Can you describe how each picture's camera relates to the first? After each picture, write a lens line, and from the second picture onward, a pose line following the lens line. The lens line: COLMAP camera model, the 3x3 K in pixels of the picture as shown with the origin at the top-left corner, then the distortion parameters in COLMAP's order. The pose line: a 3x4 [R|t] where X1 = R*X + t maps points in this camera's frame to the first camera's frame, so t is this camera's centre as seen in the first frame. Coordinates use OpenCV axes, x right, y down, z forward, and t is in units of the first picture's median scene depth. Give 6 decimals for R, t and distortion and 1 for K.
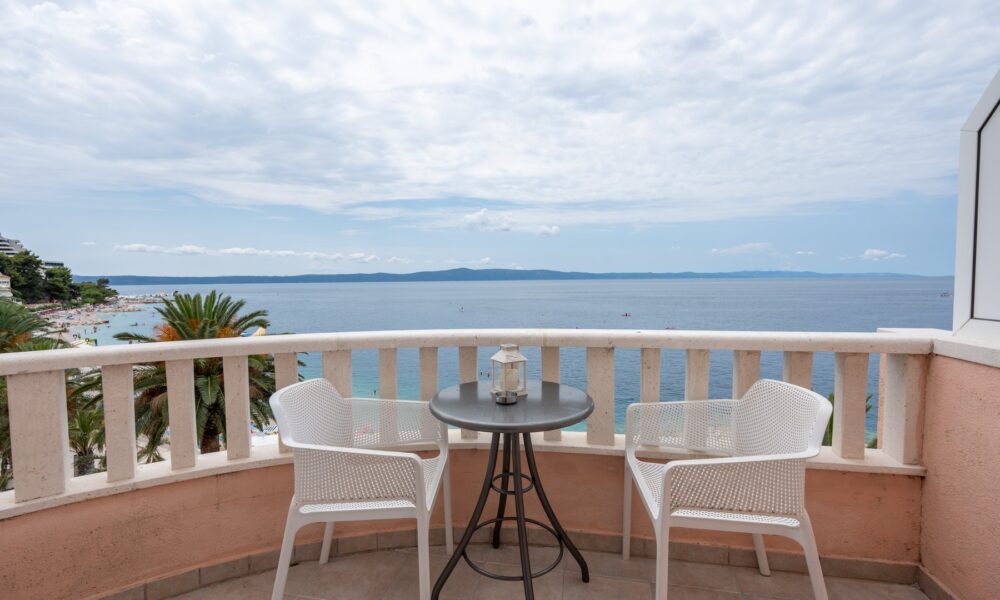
lens RADIAL K [[436.5, 0, 500.0], [0, 436.5, 300.0], [0, 0, 1]] dist [-0.003595, 0.000040]
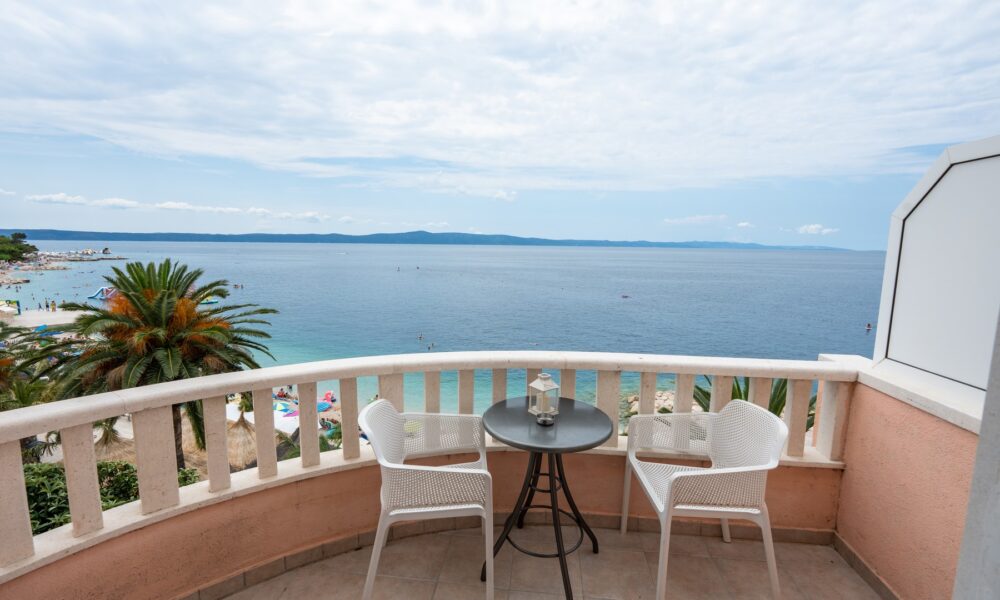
lens RADIAL K [[436.5, 0, 500.0], [0, 436.5, 300.0], [0, 0, 1]] dist [-0.003595, 0.000040]
pose [[0.995312, 0.011650, 0.096012, -0.026052], [-0.019376, 0.996612, 0.079937, -0.023642], [-0.094756, -0.081422, 0.992165, -0.023158]]
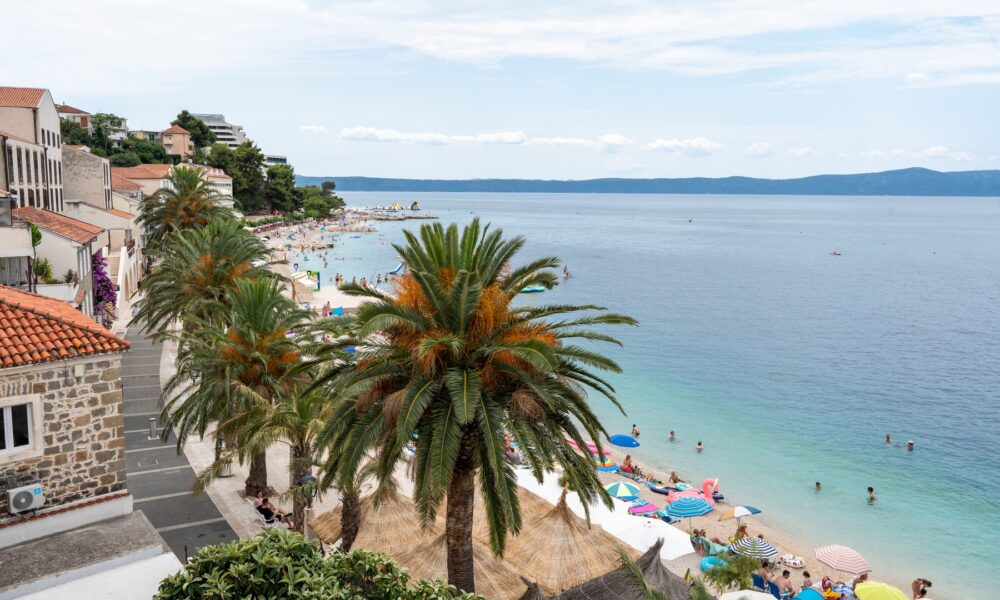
lens RADIAL K [[836.3, 0, 500.0], [0, 836.3, 300.0], [0, 0, 1]] dist [-0.003439, 0.003412]
pose [[0.858309, 0.085877, -0.505897, -0.077624], [-0.042963, 0.994461, 0.095922, -0.023340], [0.511332, -0.060596, 0.857244, 0.084905]]
